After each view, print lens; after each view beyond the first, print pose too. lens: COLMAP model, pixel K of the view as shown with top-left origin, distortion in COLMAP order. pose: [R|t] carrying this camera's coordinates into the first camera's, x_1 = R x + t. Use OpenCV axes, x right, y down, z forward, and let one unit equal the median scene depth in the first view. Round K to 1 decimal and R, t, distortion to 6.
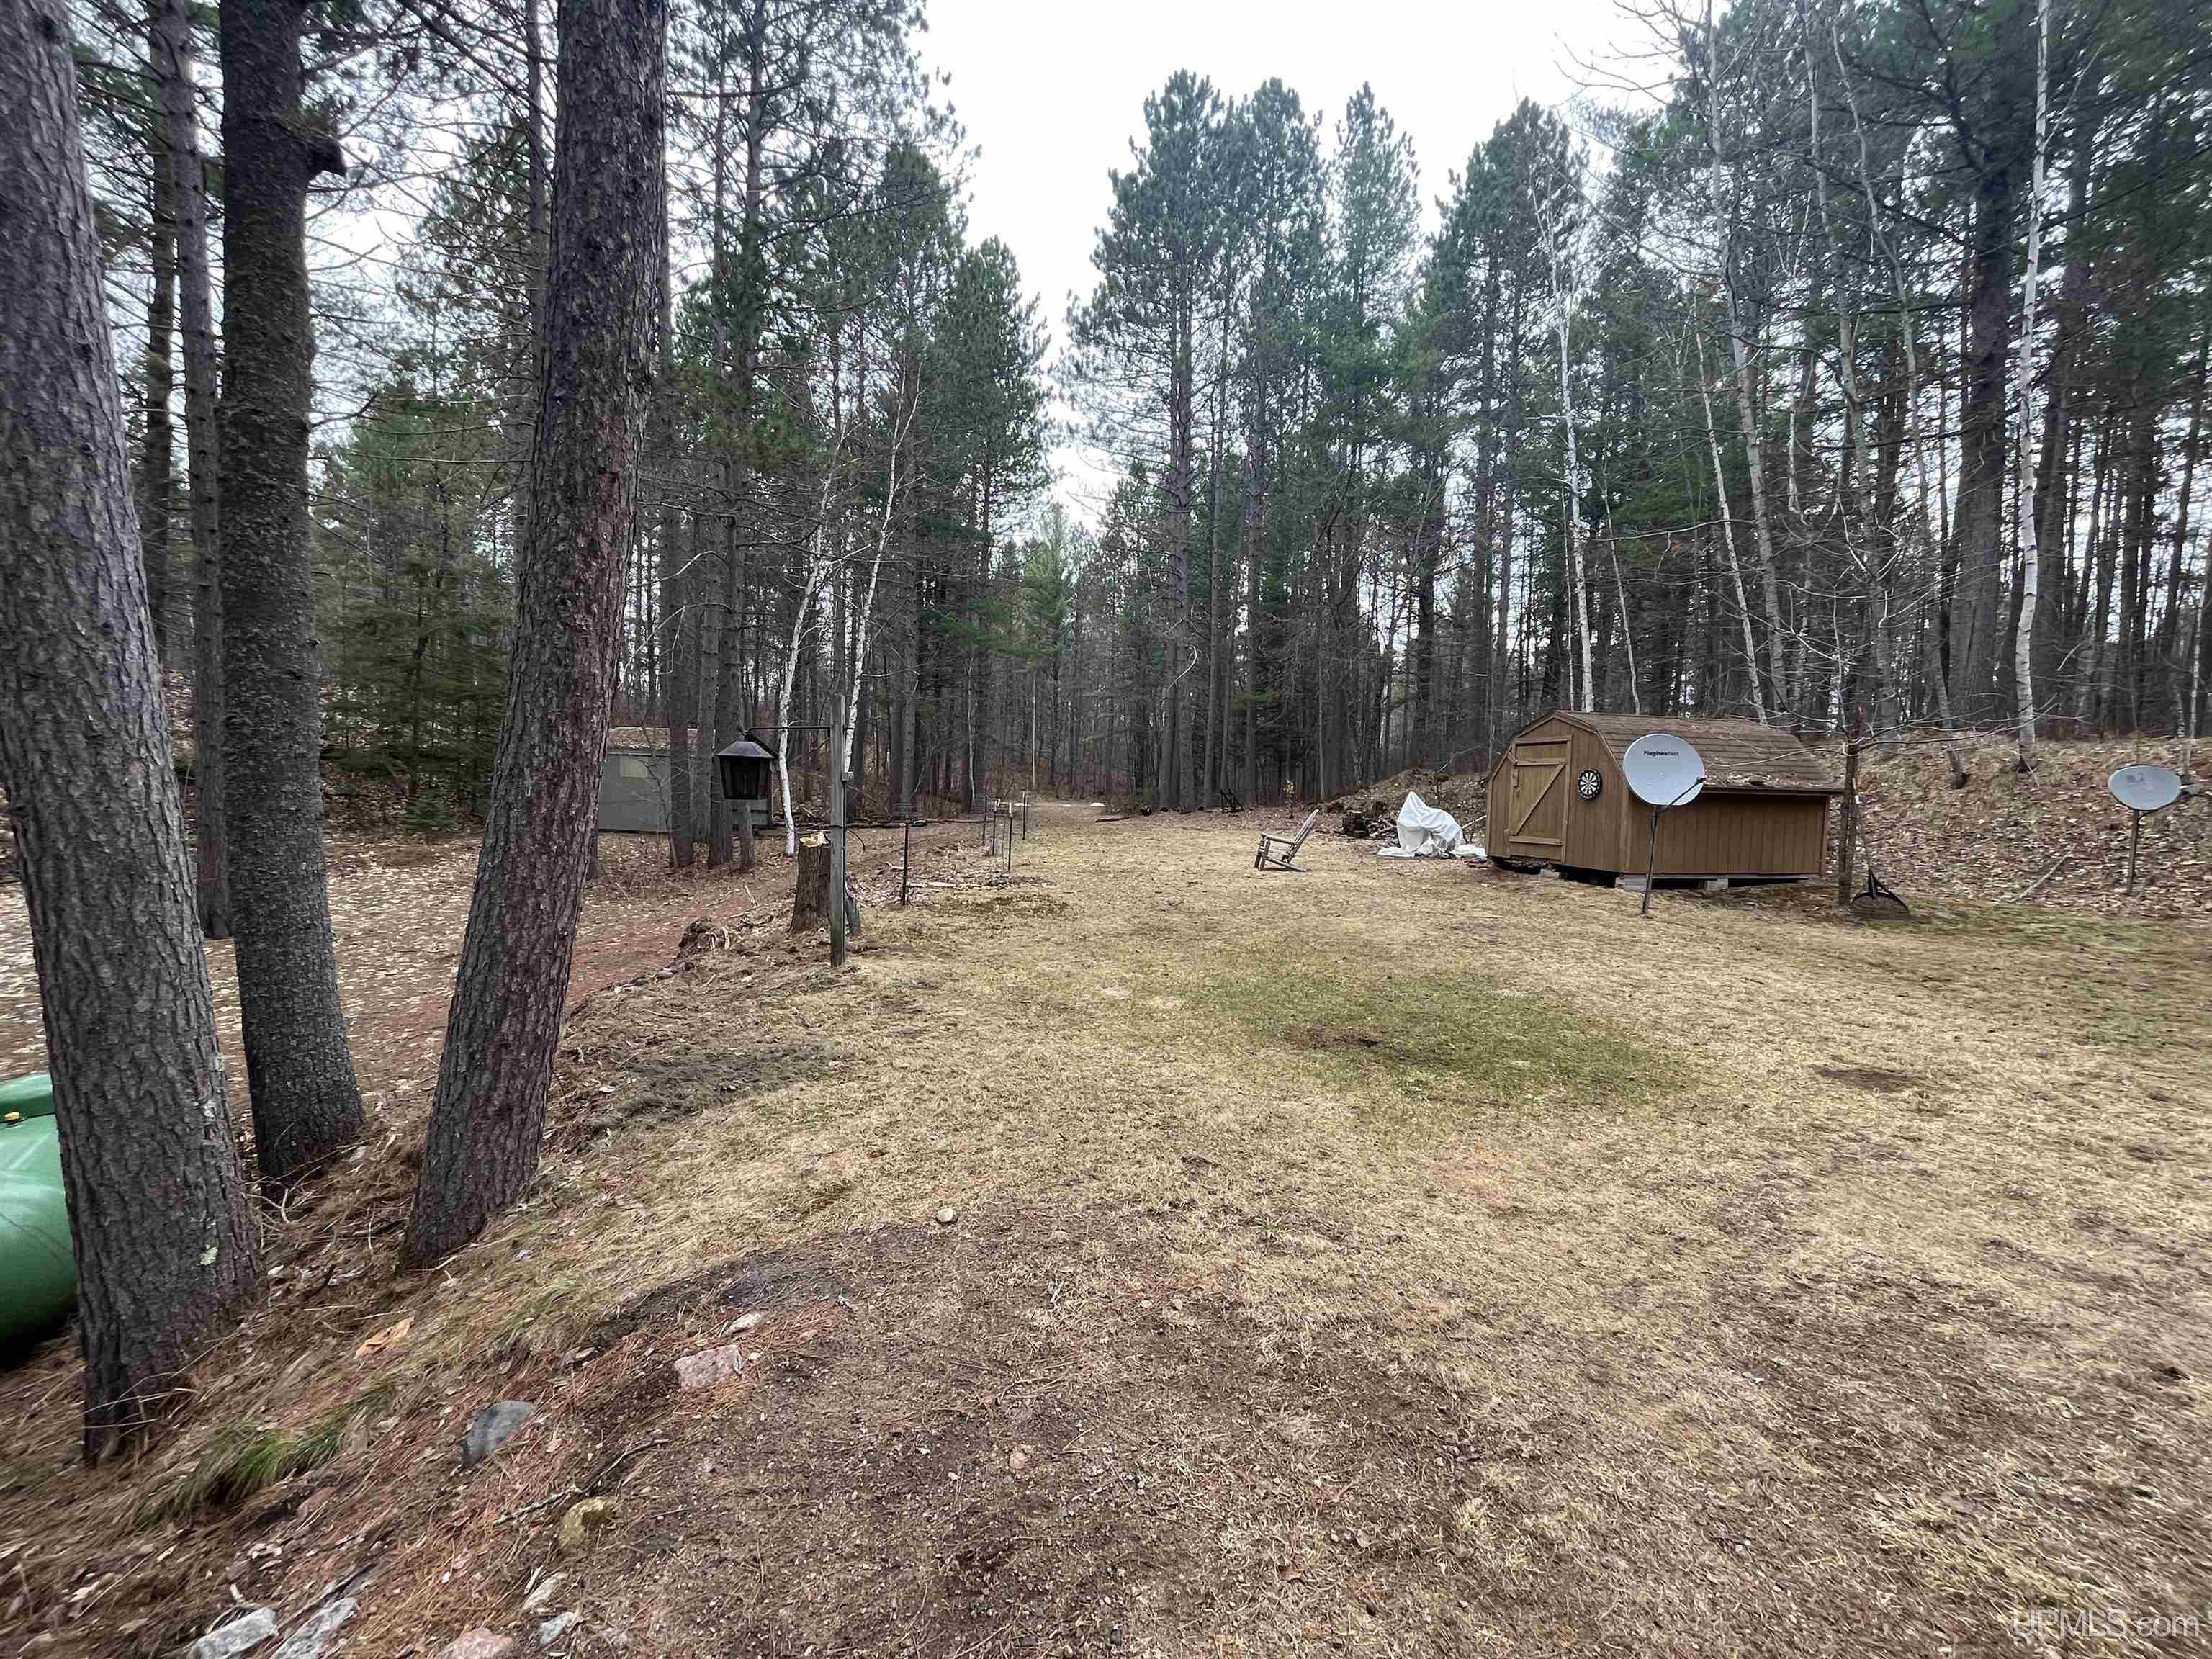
lens RADIAL K [[892.9, 0, 1107.8], [0, 892.9, 834.3], [0, 0, 1]] dist [-0.000846, -0.000201]
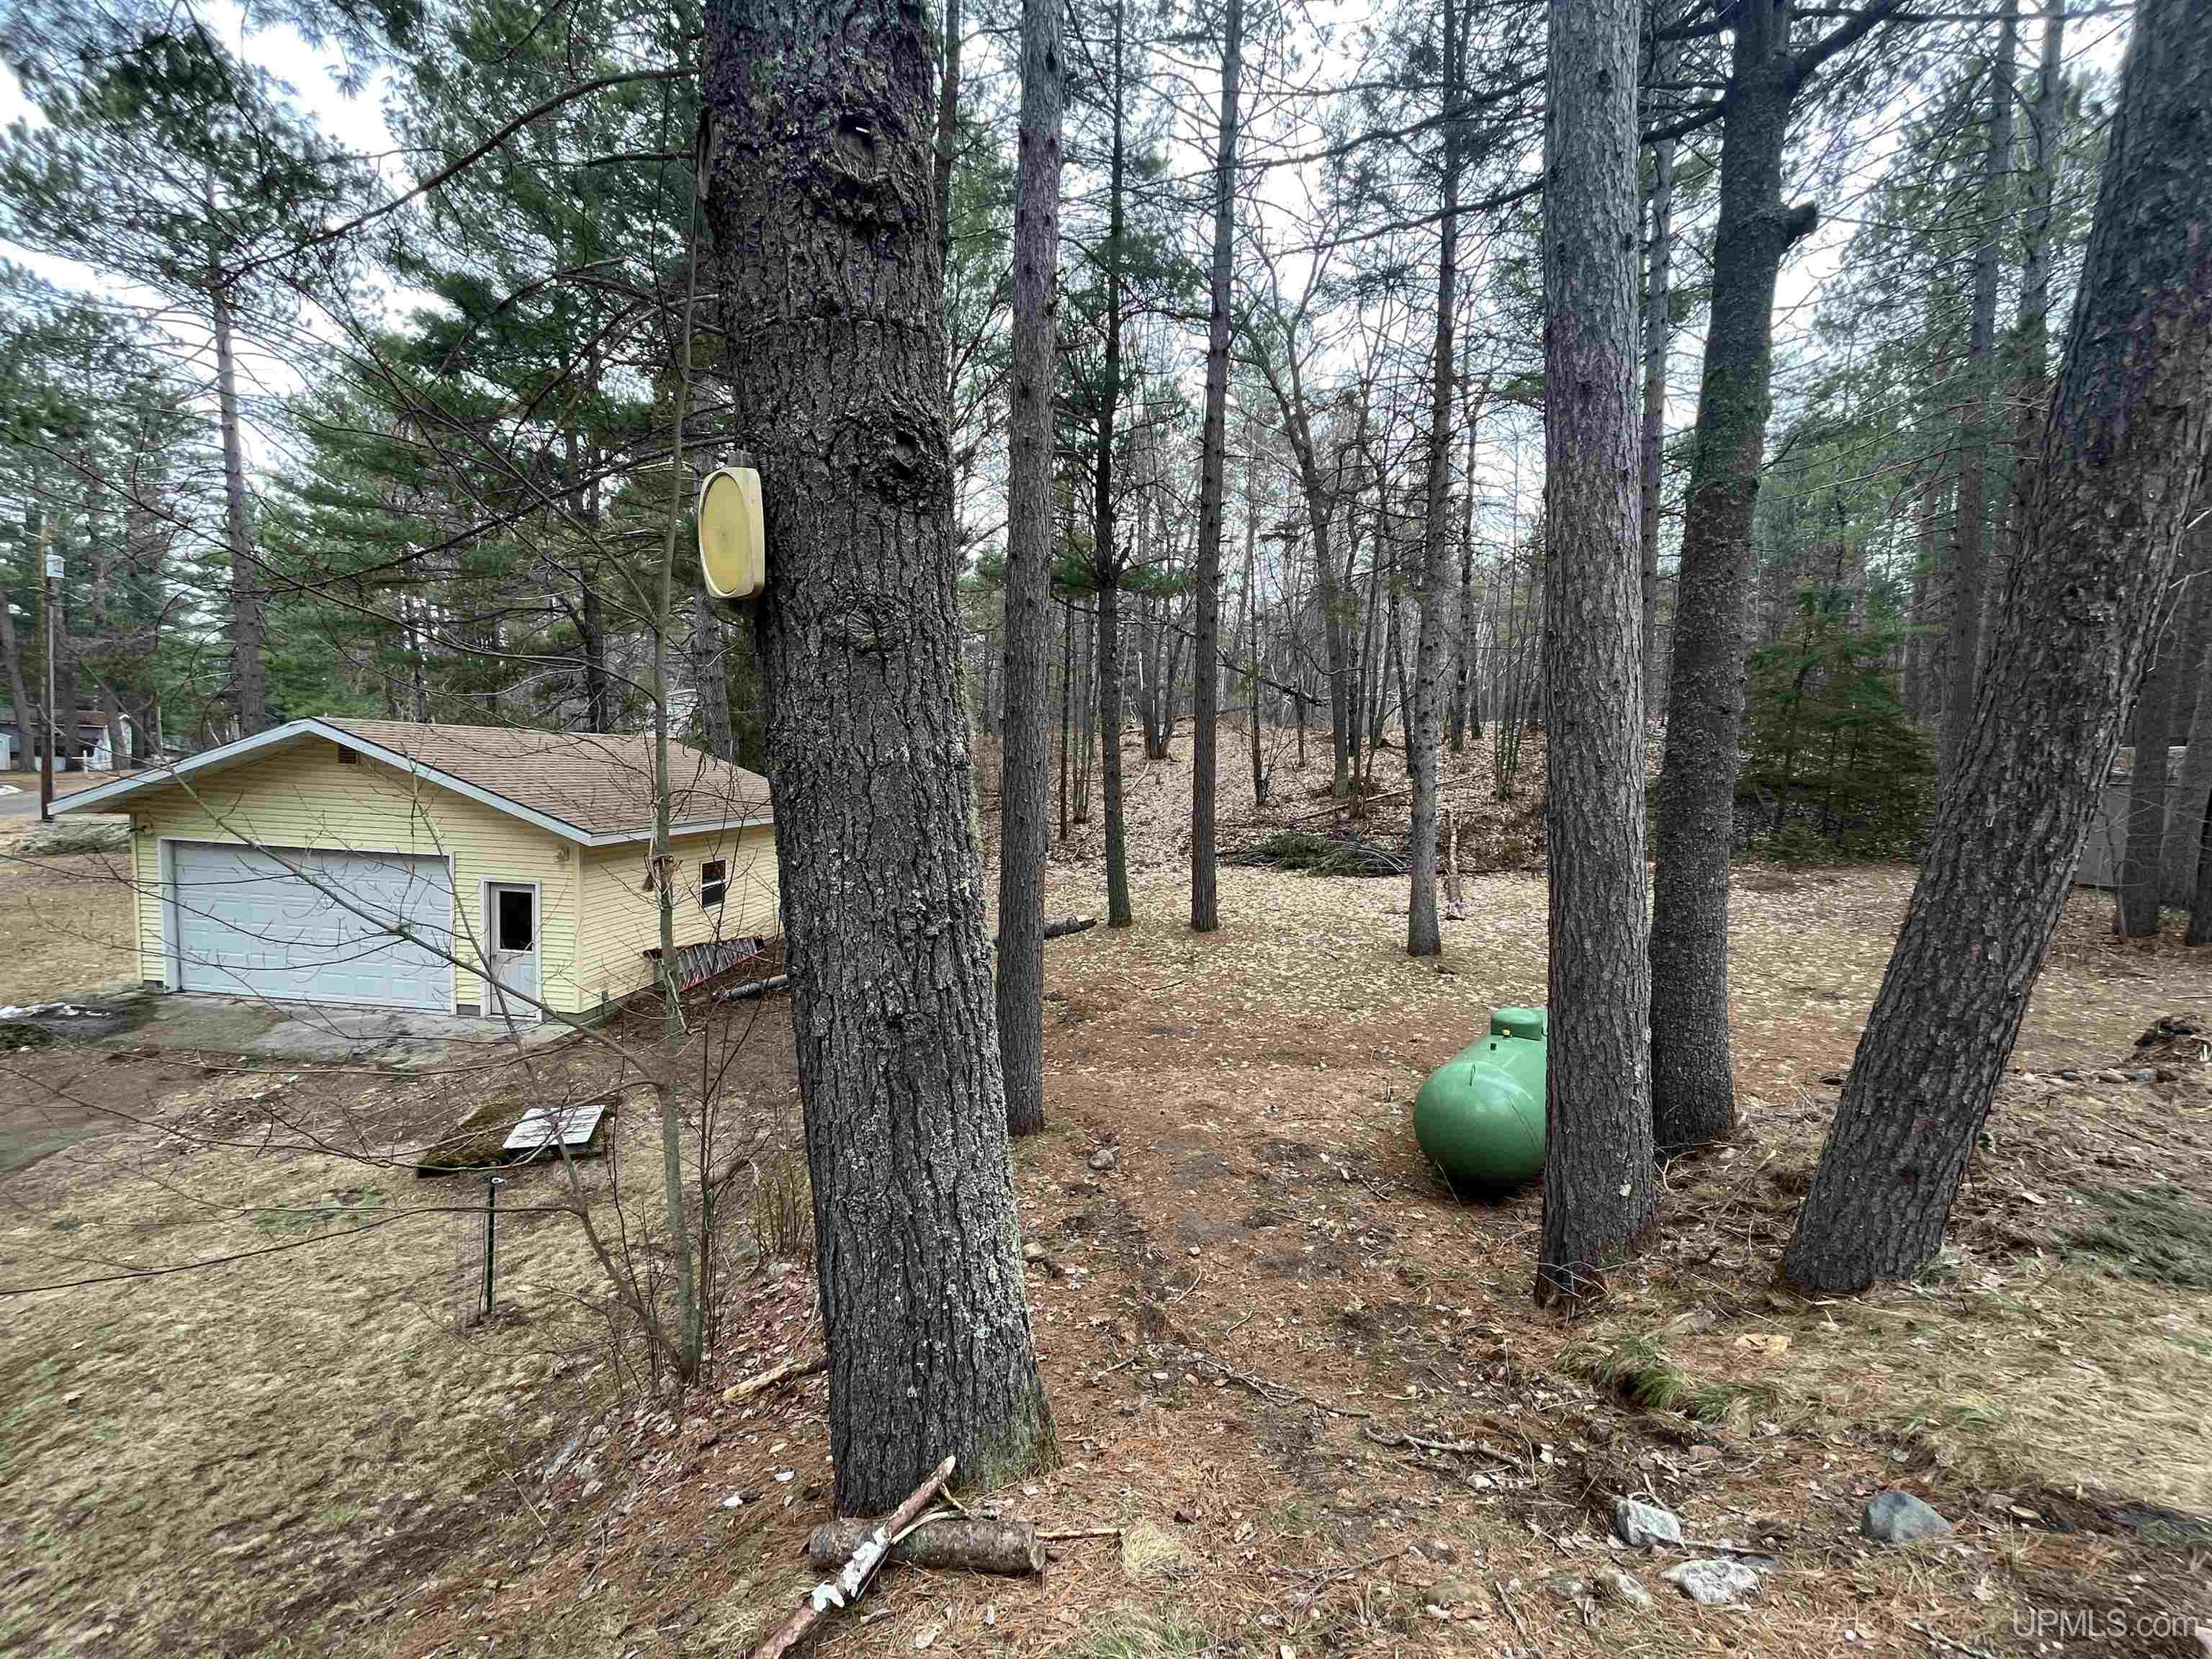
lens RADIAL K [[892.9, 0, 1107.8], [0, 892.9, 834.3], [0, 0, 1]] dist [-0.000846, -0.000201]
pose [[0.269859, 0.054351, -0.961365, -0.047479], [-0.085644, 0.995803, 0.032257, 0.009038], [0.959084, 0.073630, 0.273381, -0.048747]]
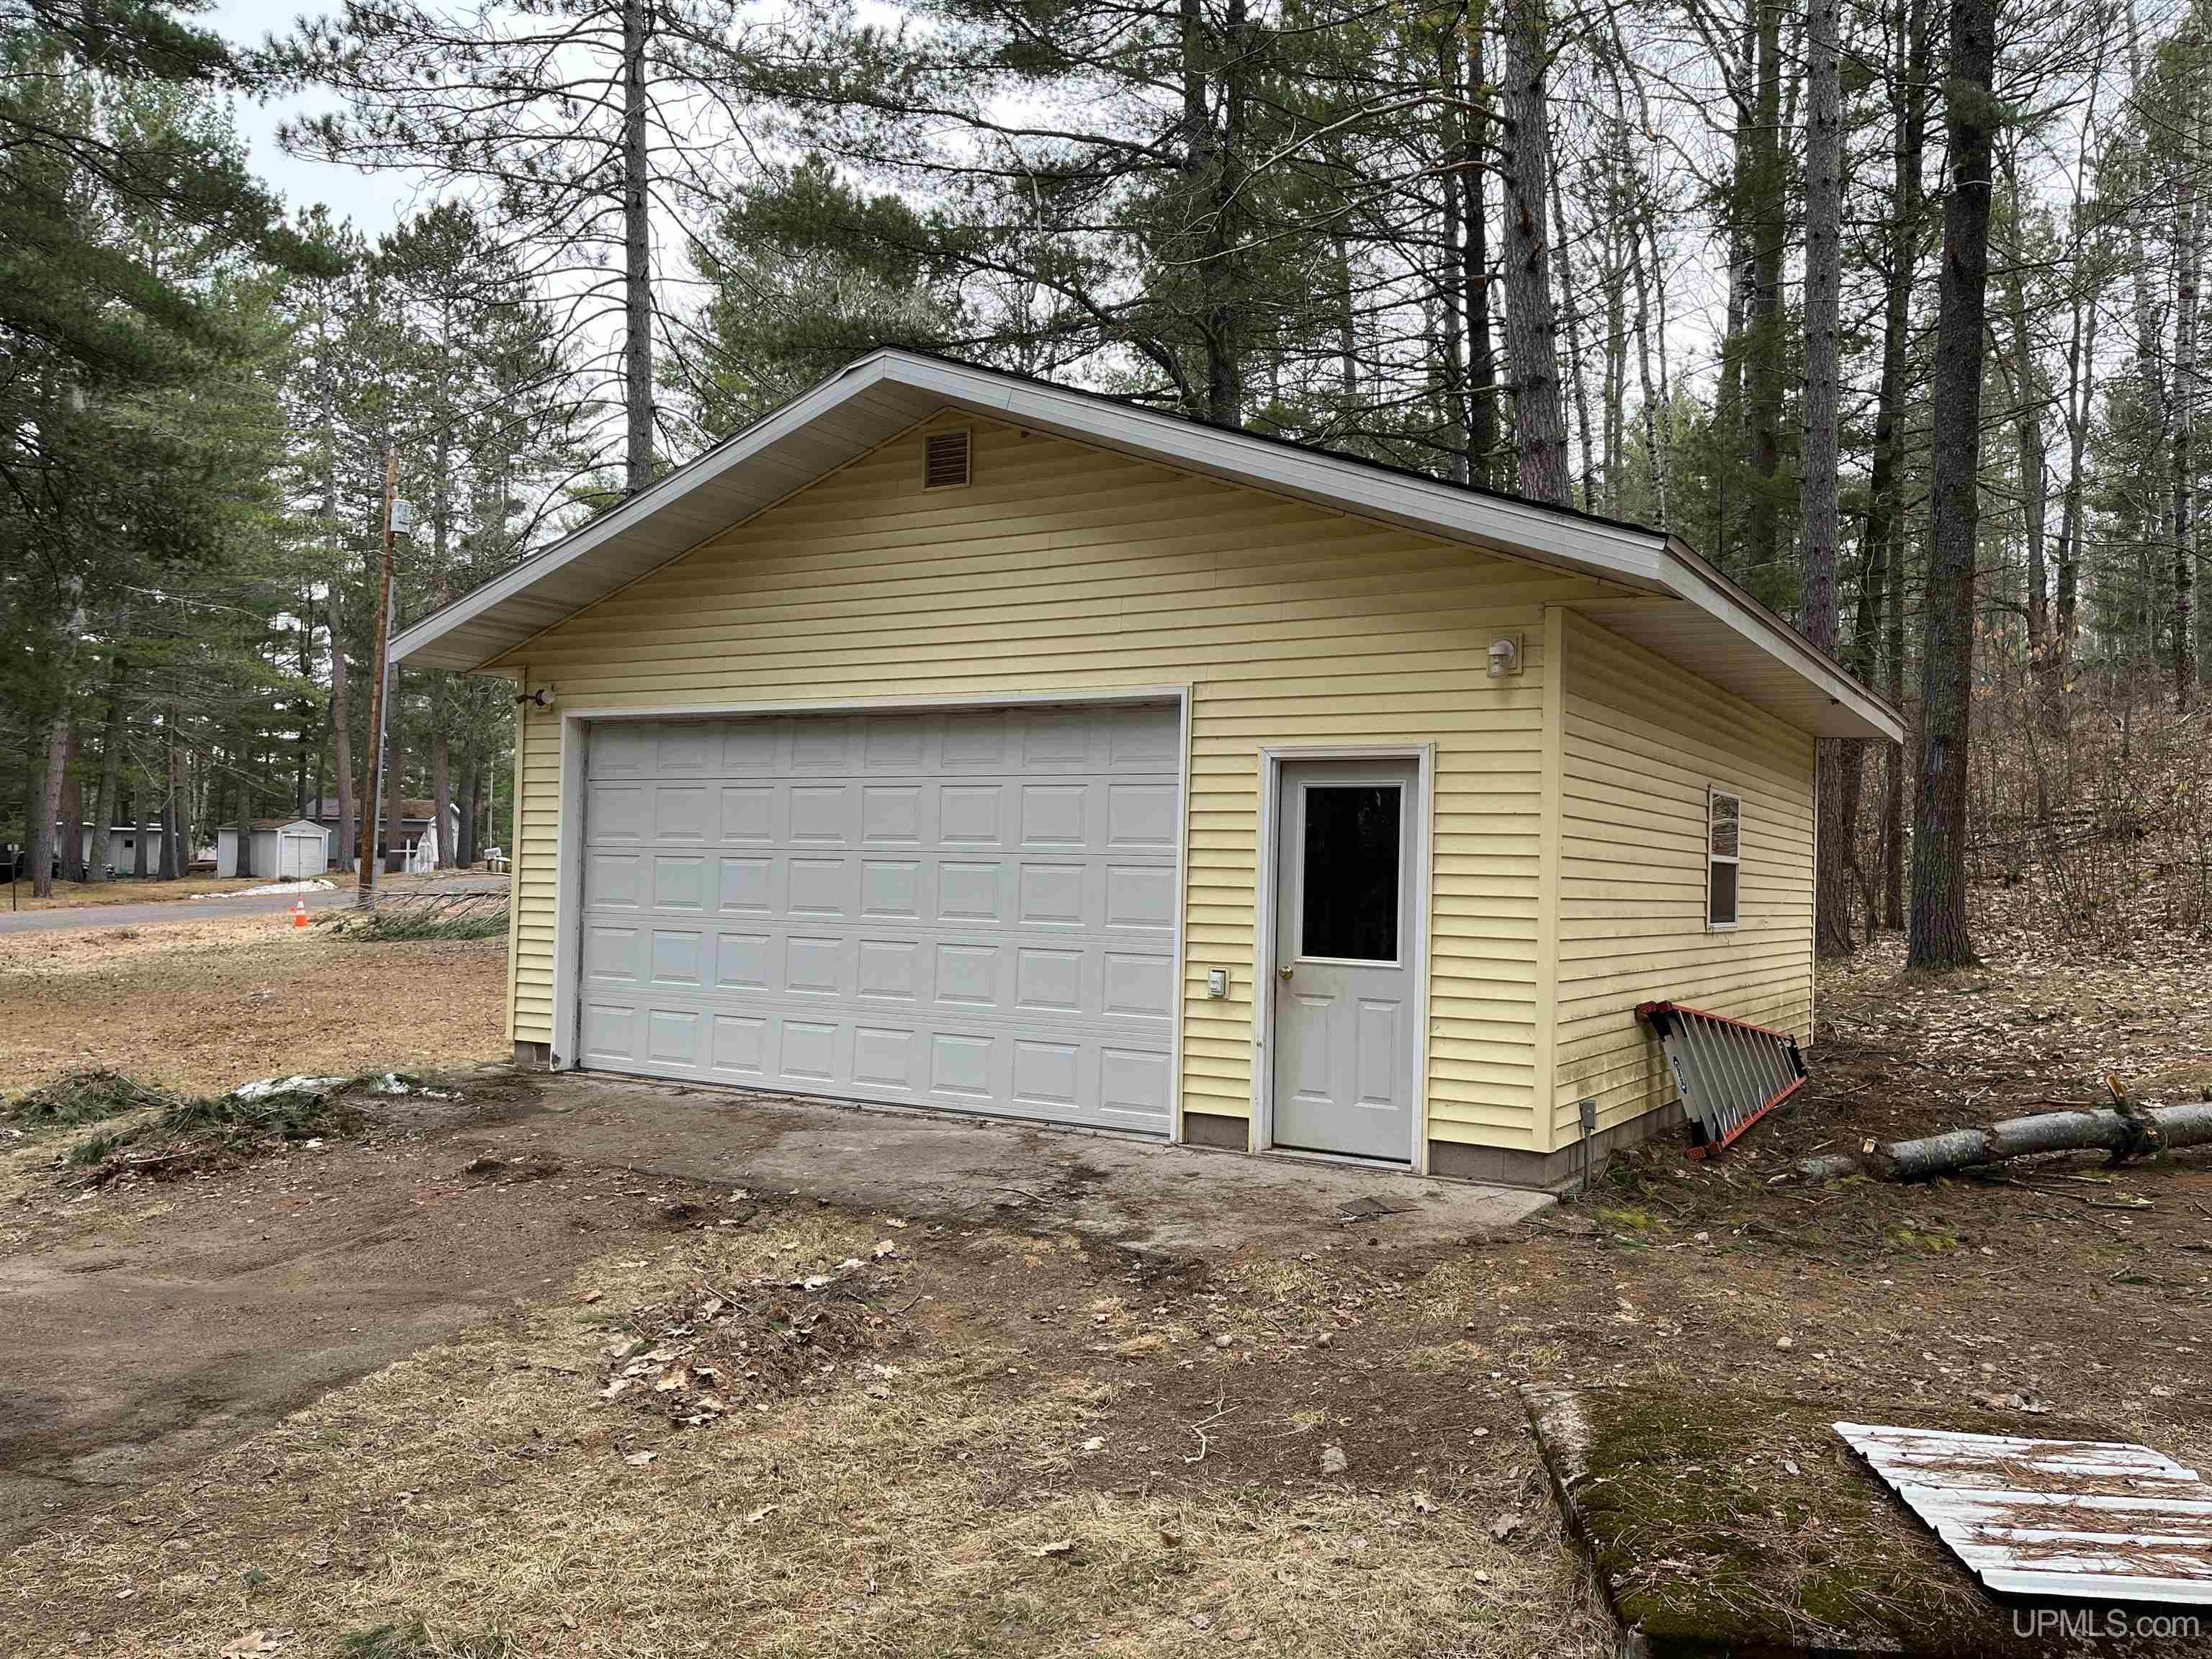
lens RADIAL K [[1659.9, 0, 1106.0], [0, 1659.9, 829.5], [0, 0, 1]] dist [0.034825, -0.000465]
pose [[-0.177355, -0.070572, -0.981613, -0.189636], [-0.081793, 0.995032, -0.056759, 0.070654], [0.980742, 0.070223, -0.182246, -0.144532]]
